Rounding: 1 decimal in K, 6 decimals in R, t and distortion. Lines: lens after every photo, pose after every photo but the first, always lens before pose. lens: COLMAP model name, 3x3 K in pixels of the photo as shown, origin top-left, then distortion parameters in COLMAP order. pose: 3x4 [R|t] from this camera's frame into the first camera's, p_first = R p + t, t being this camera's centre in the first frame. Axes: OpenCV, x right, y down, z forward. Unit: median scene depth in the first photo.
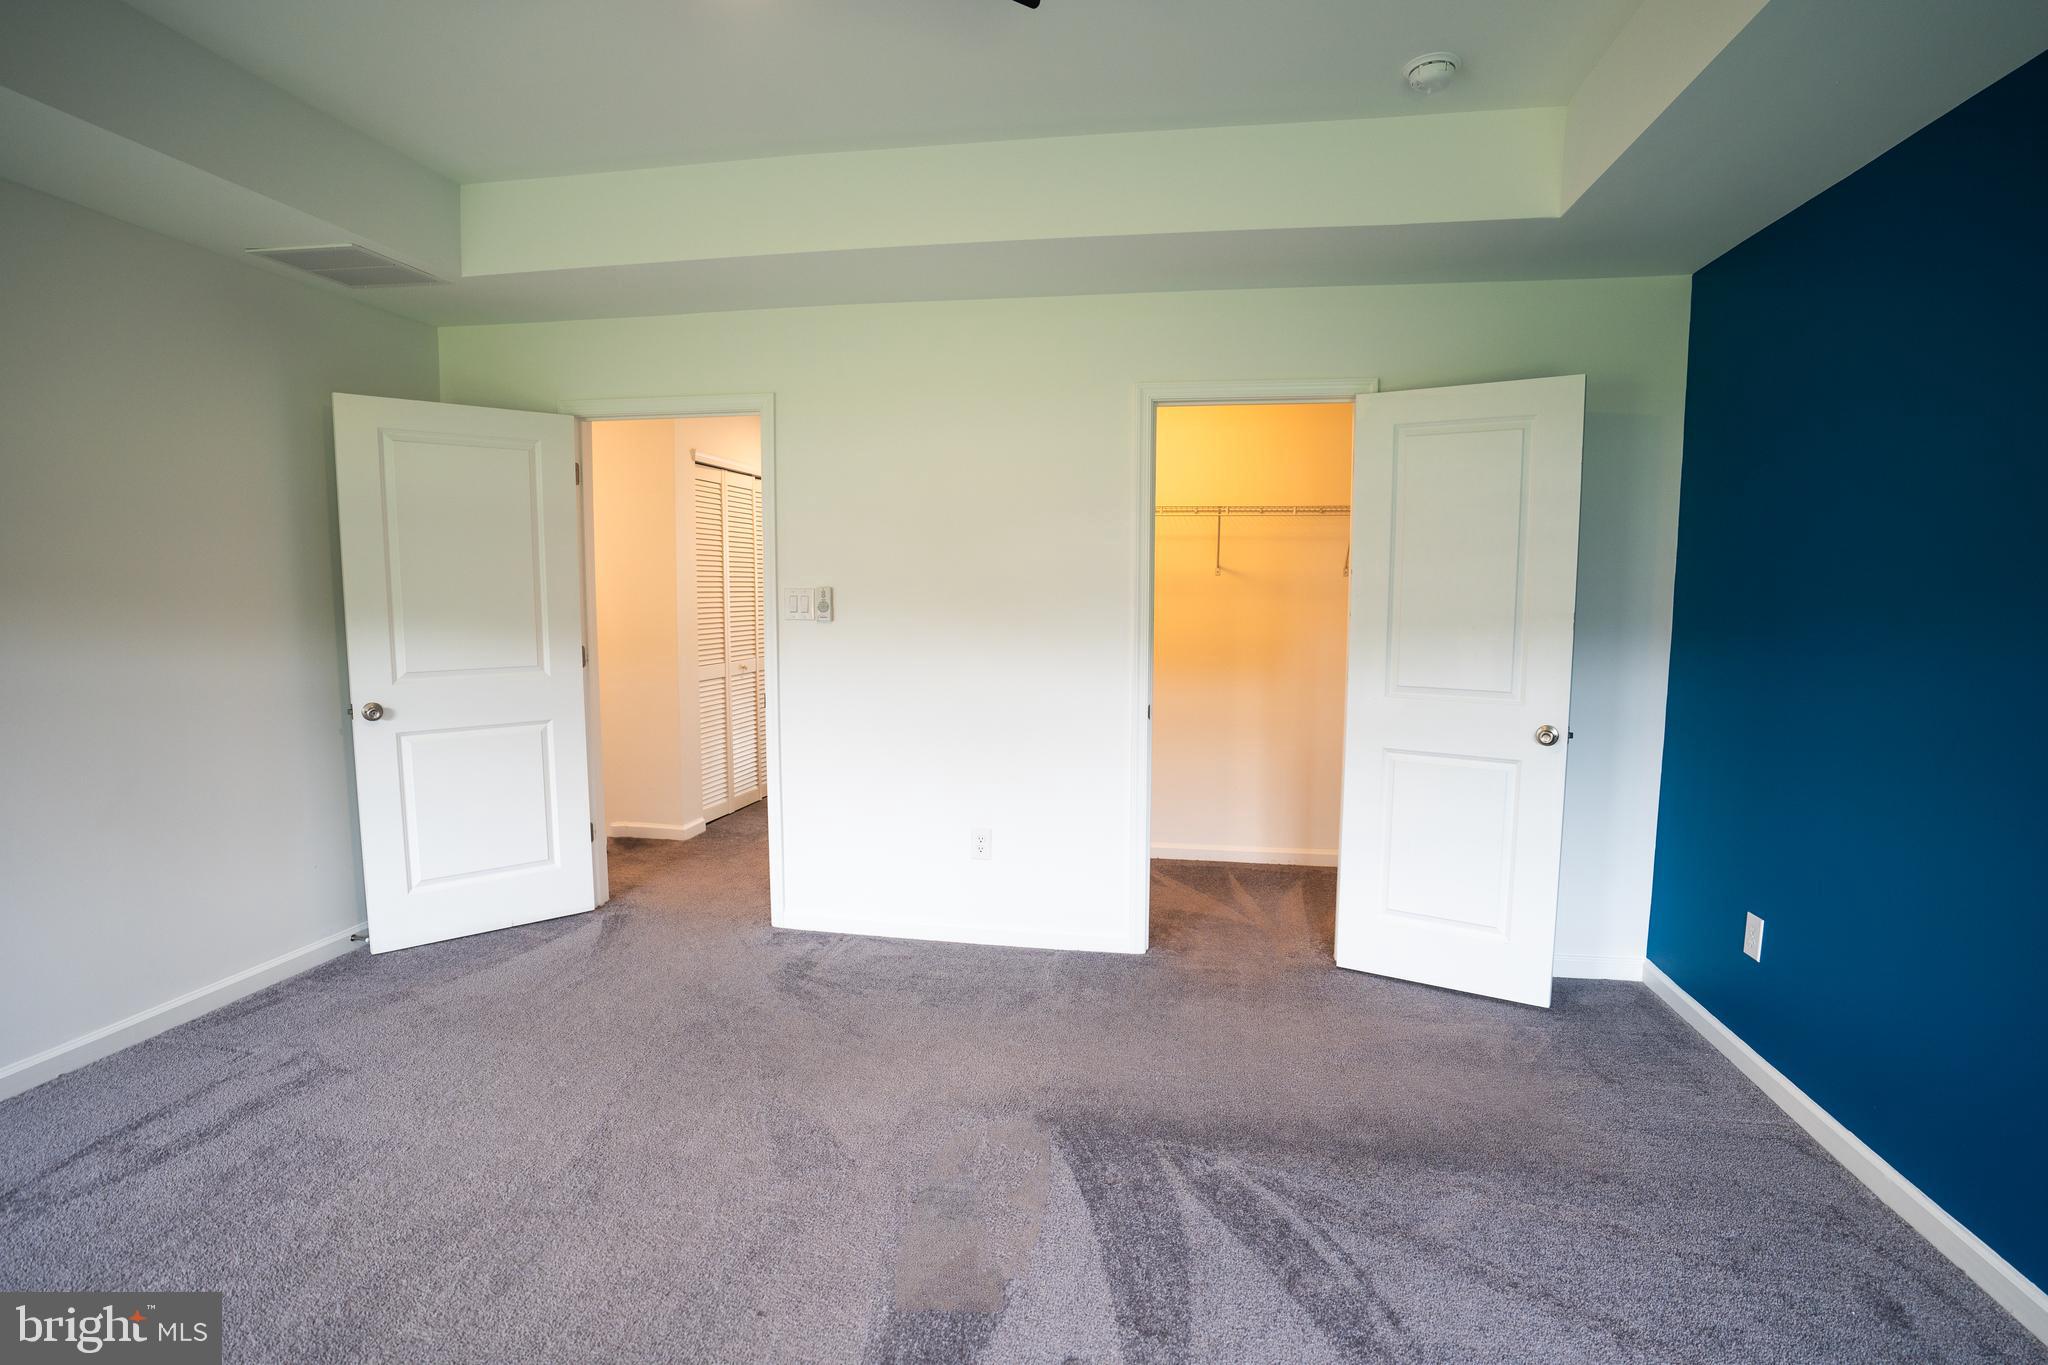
lens RADIAL K [[977.2, 0, 1040.4], [0, 977.2, 675.2], [0, 0, 1]] dist [-0.065430, 0.023970]
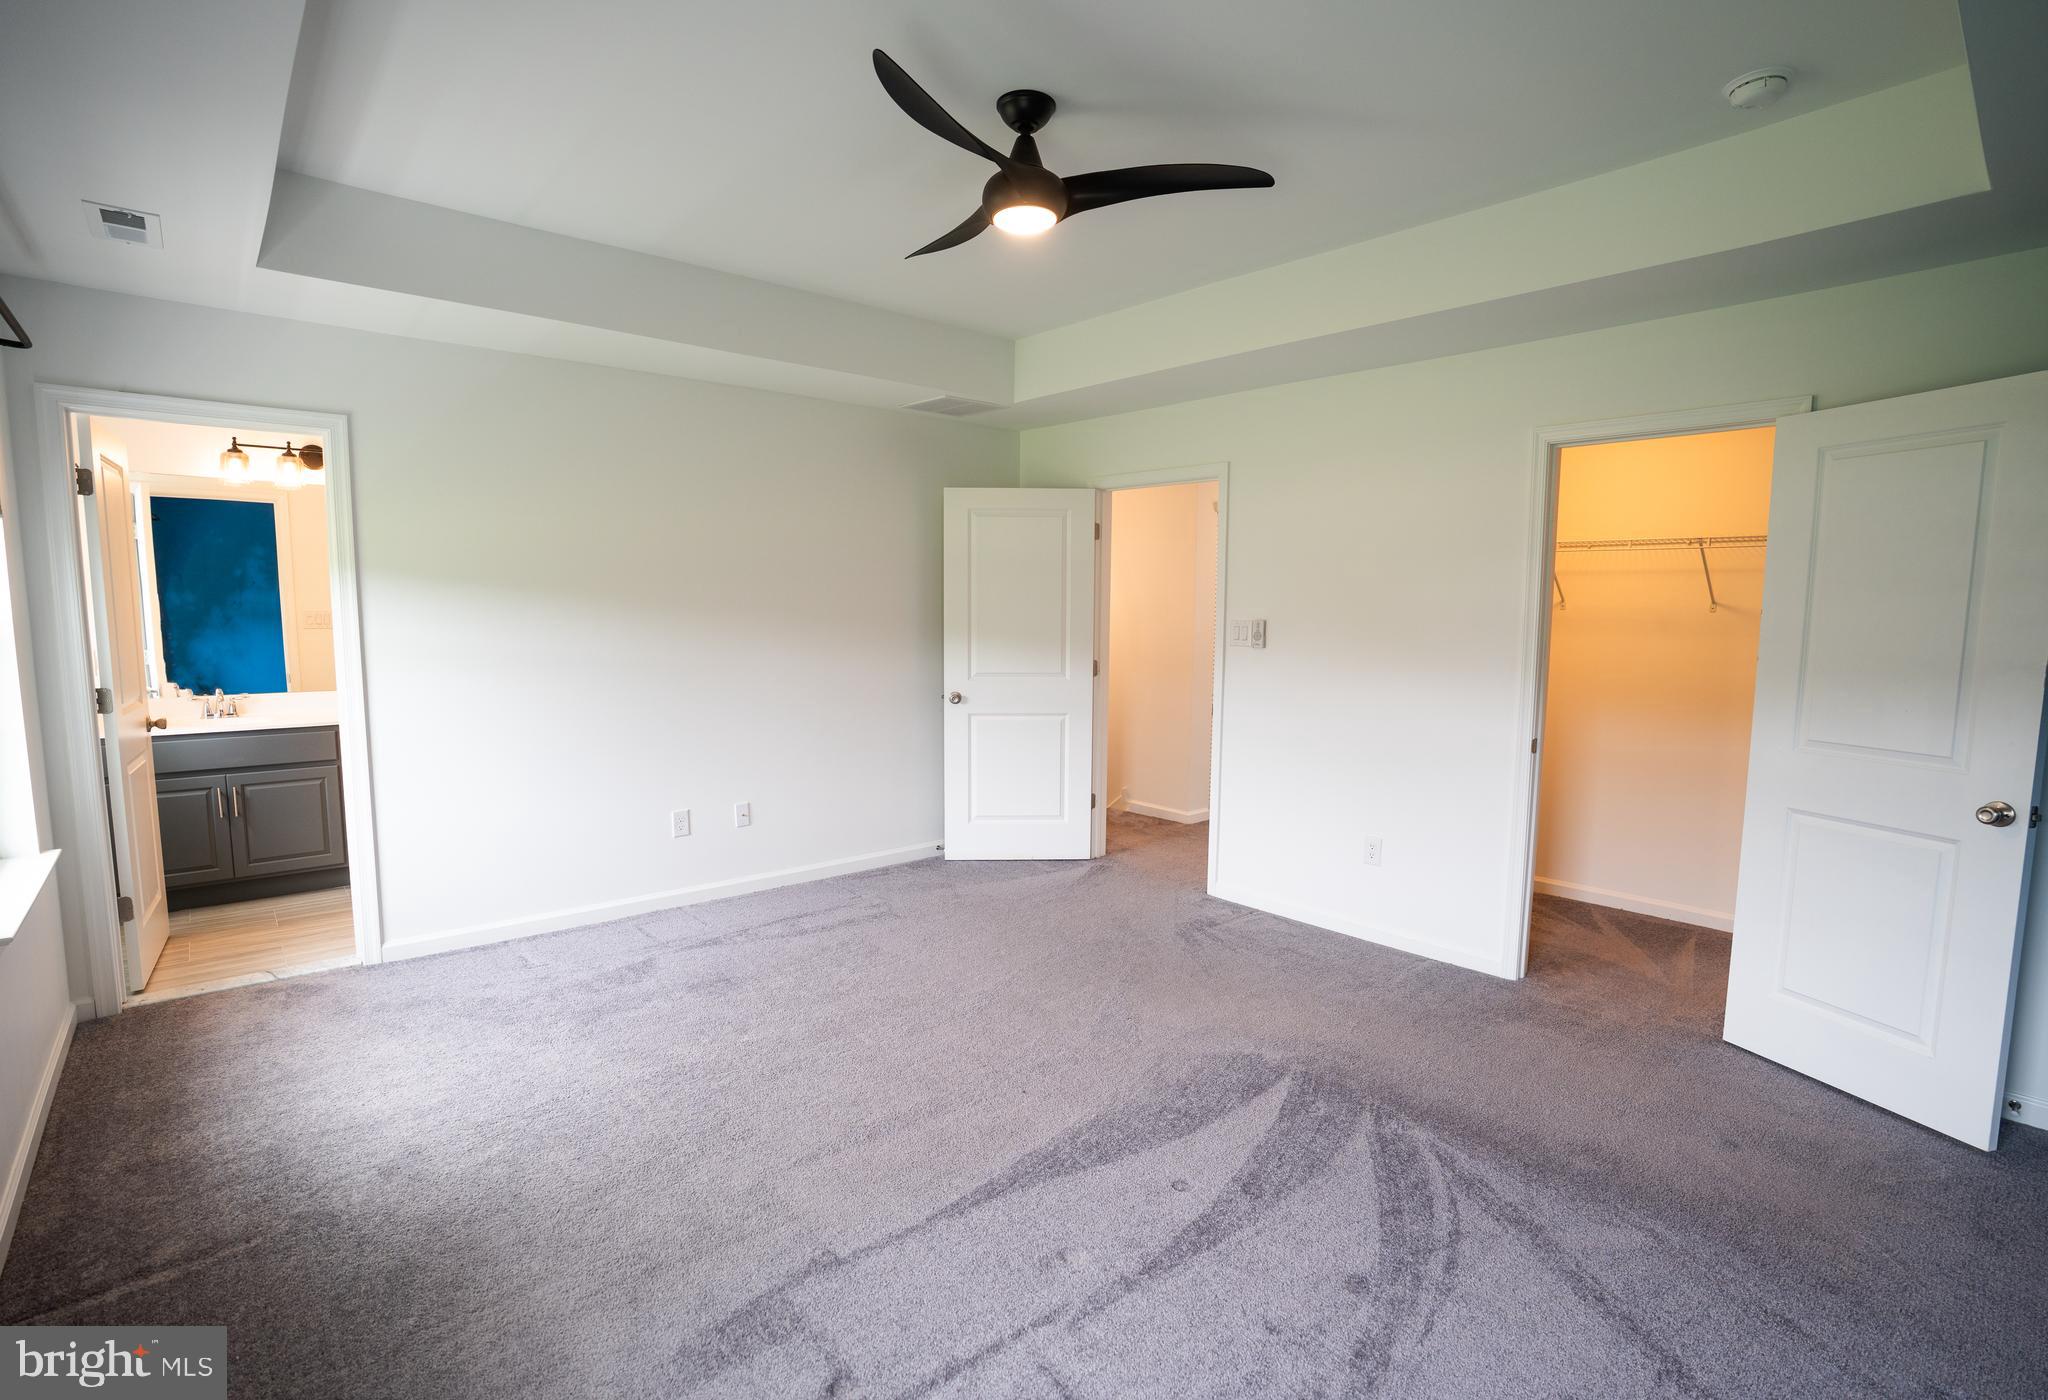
lens RADIAL K [[975.6, 0, 1035.8], [0, 975.6, 697.4], [0, 0, 1]] dist [-0.059253, 0.017350]
pose [[0.781201, 0.060688, -0.621323, 0.346951], [-0.062157, 0.997879, 0.019317, -0.000565], [0.621178, 0.023529, 0.783317, -0.124324]]
